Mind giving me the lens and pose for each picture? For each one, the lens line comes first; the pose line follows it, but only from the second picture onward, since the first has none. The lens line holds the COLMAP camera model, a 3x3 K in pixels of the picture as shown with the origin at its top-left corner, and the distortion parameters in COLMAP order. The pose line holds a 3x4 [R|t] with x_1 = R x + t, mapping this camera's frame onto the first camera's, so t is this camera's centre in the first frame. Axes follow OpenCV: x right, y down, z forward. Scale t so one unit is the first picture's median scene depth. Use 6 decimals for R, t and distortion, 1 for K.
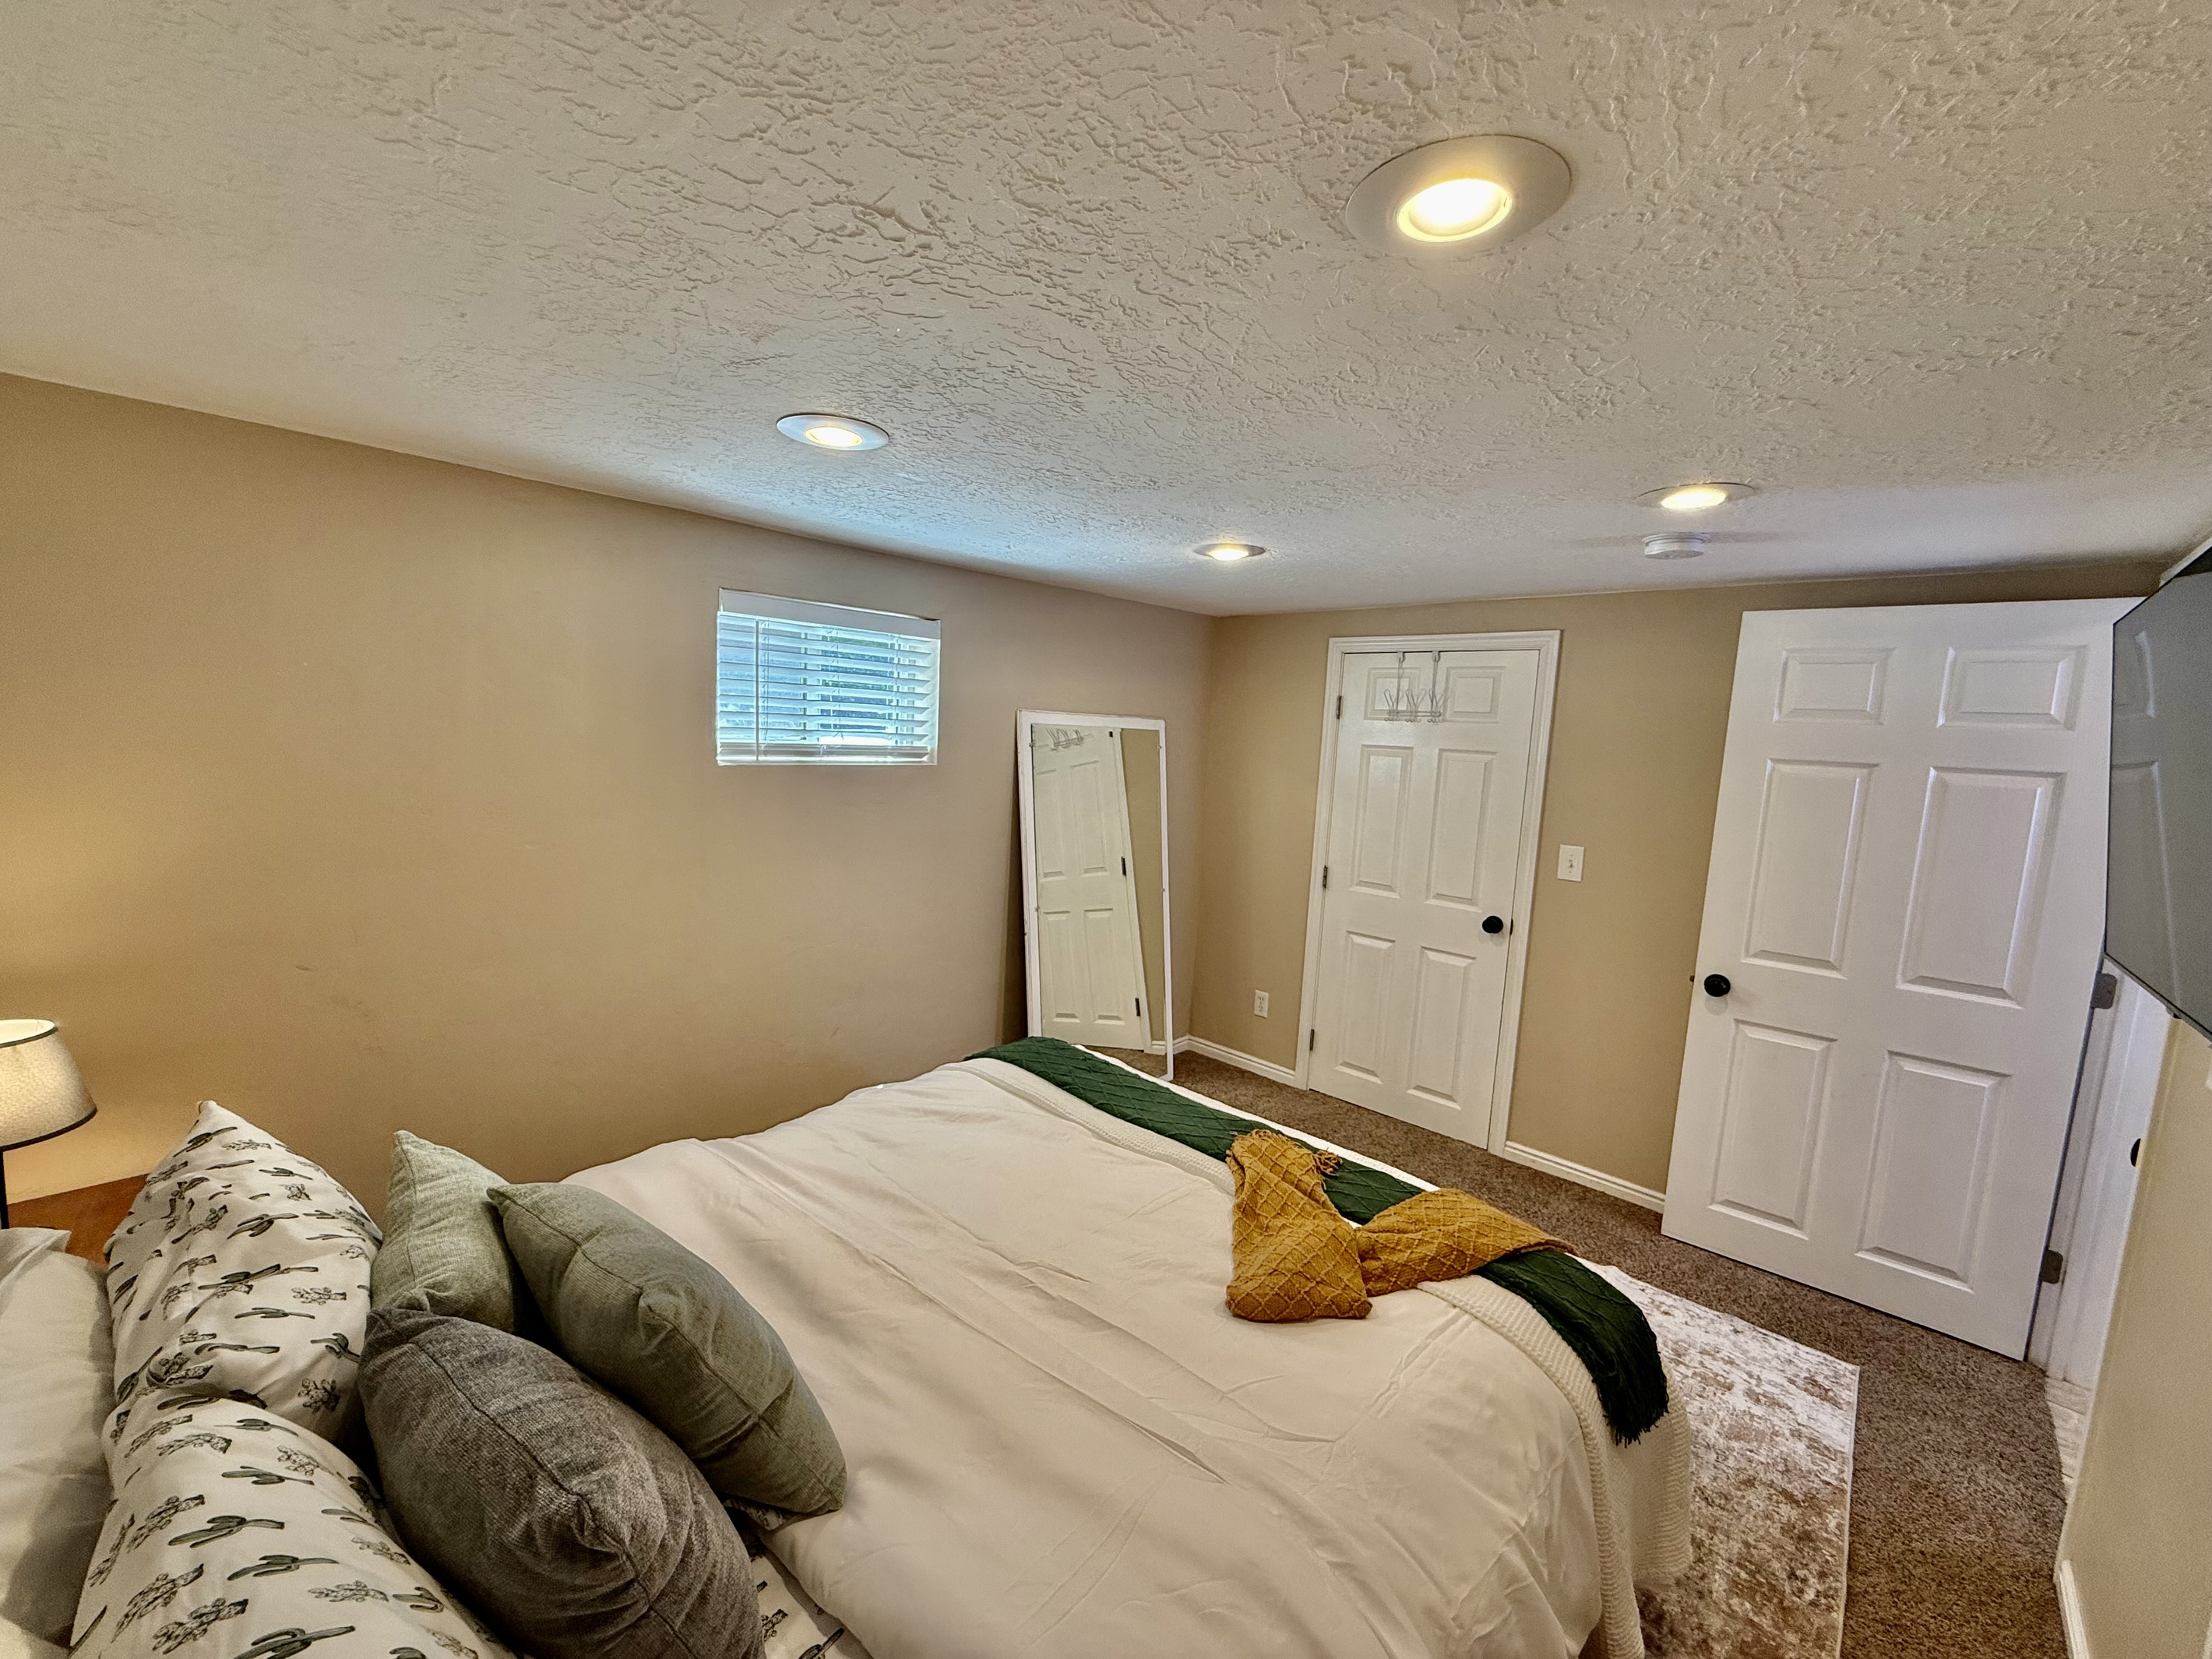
lens RADIAL K [[879.5, 0, 1102.2], [0, 879.5, 828.5], [0, 0, 1]] dist [-0.001136, -0.000222]
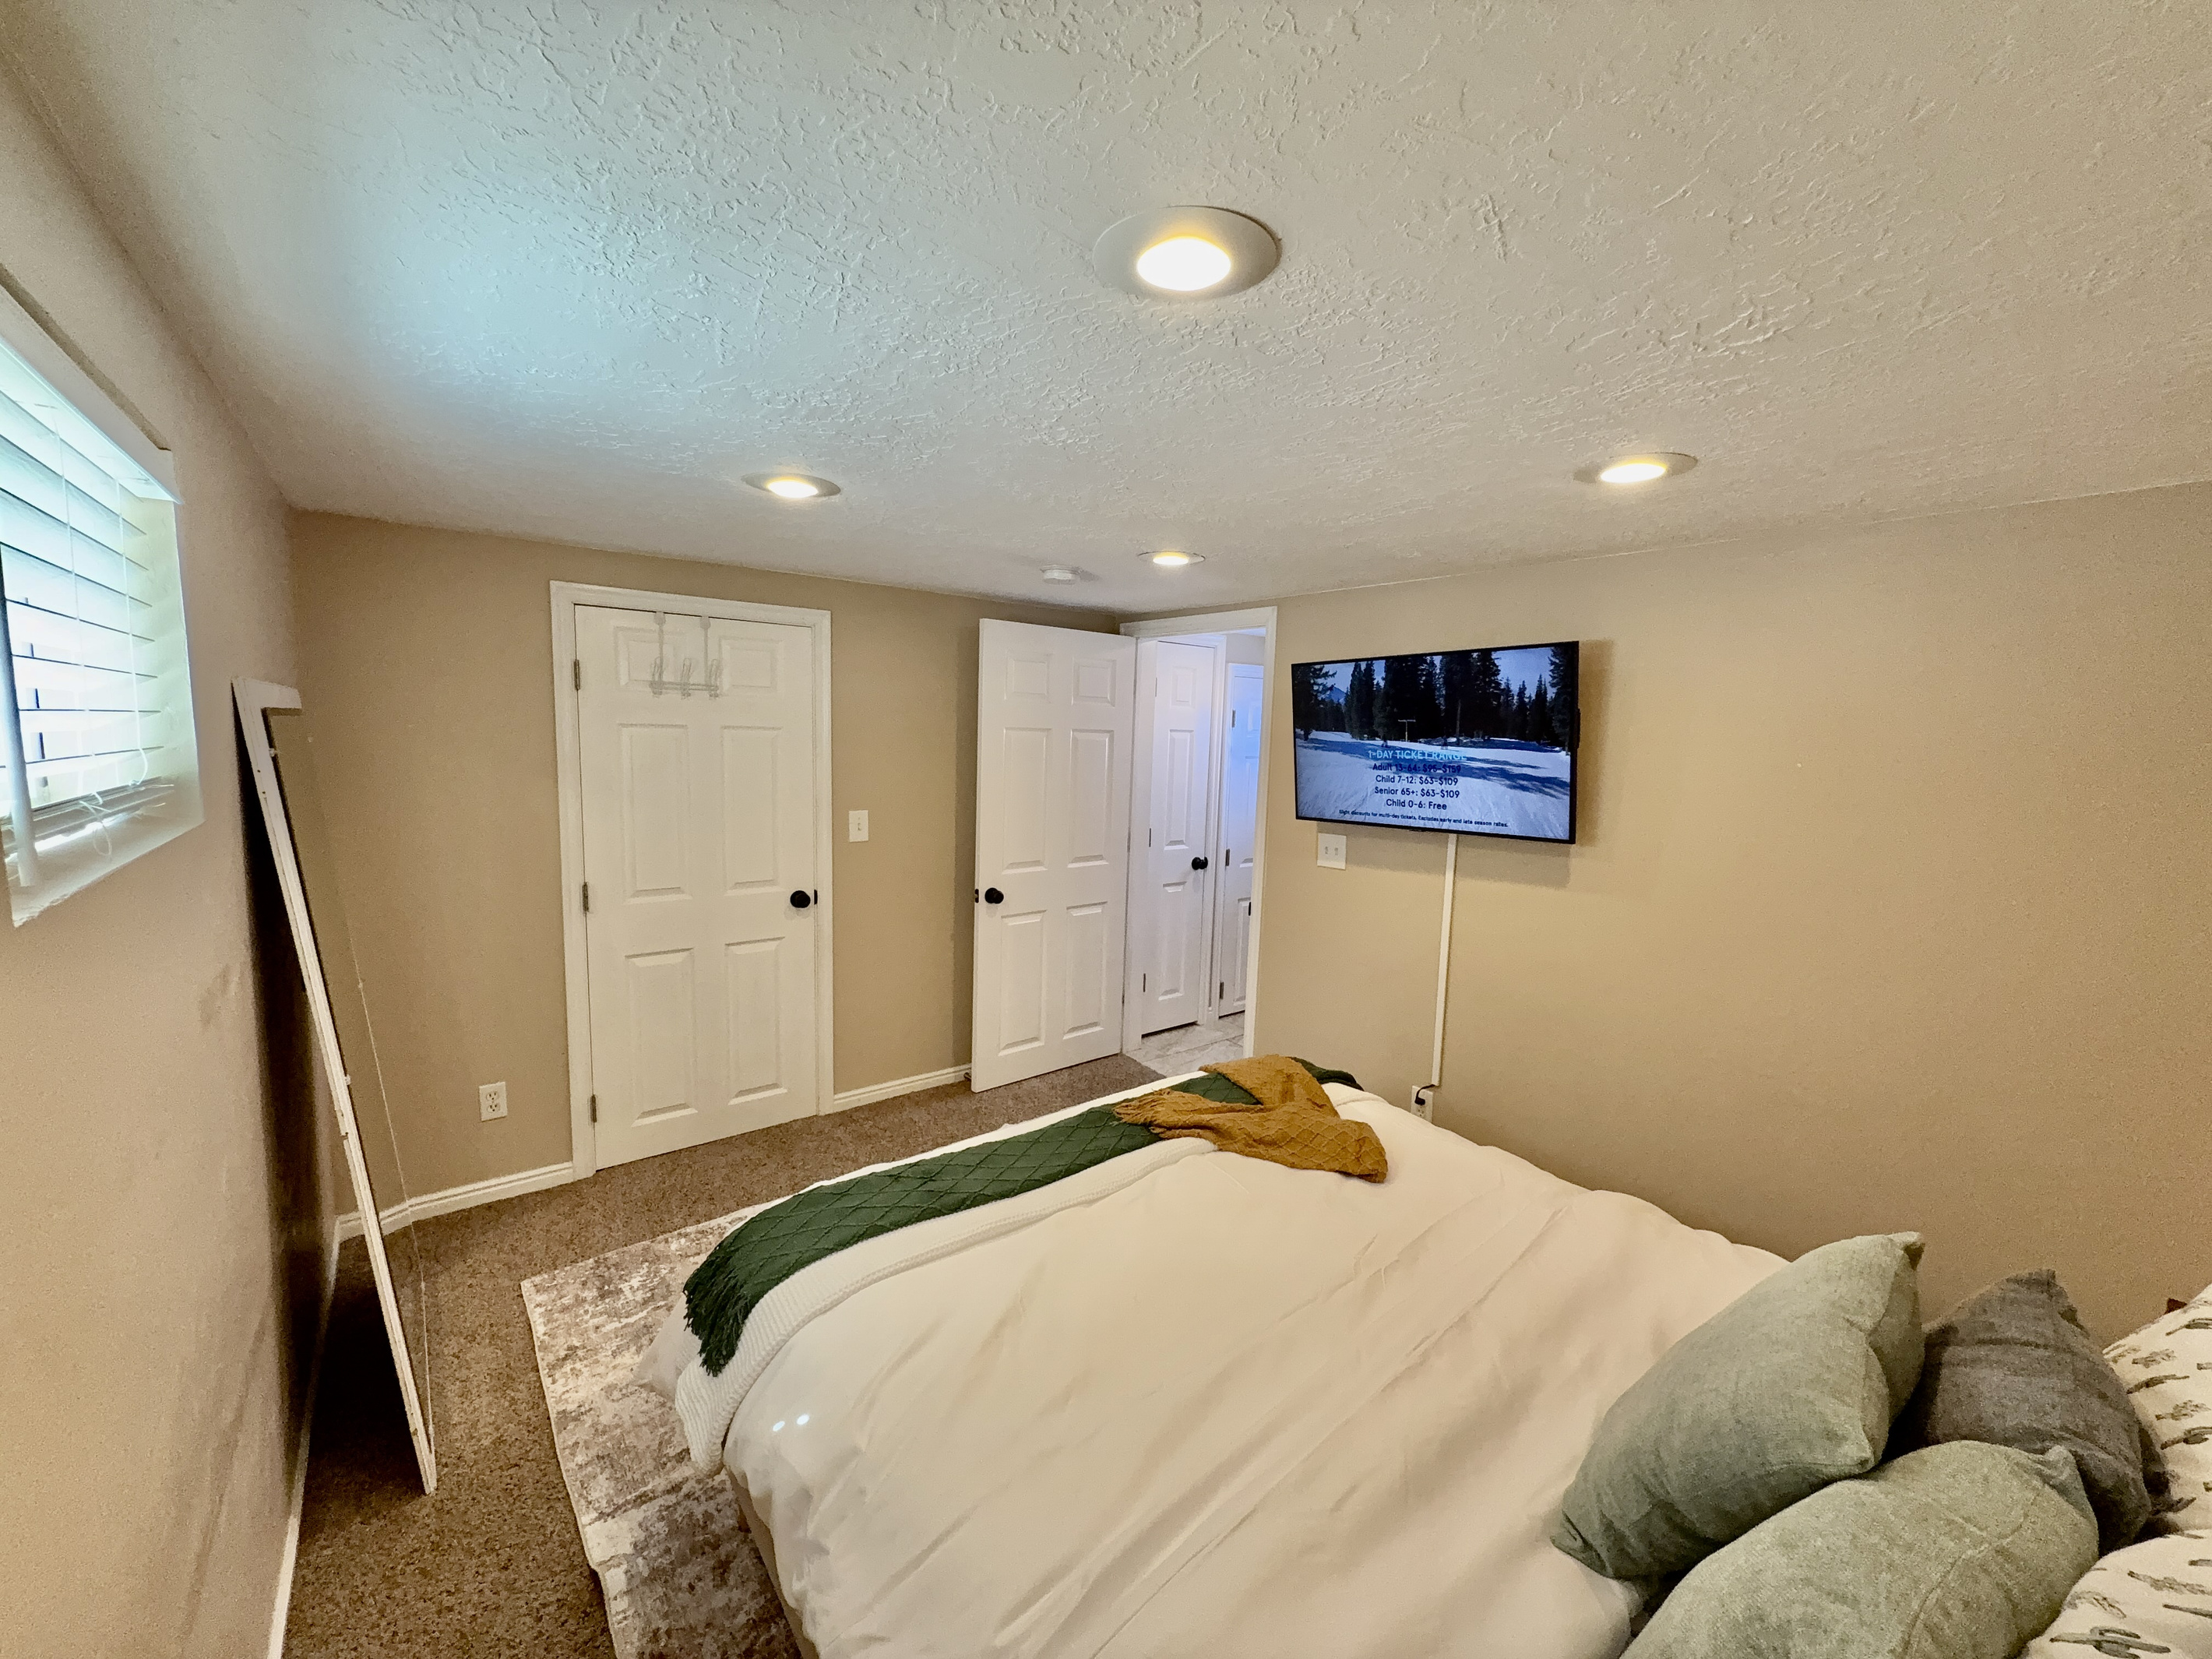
lens RADIAL K [[879.5, 0, 1102.2], [0, 879.5, 828.5], [0, 0, 1]] dist [-0.001136, -0.000222]
pose [[0.160552, -0.157636, 0.974358, -0.473366], [0.091183, 0.985312, 0.144383, -0.085205], [-0.982807, 0.065664, 0.172568, 0.486385]]
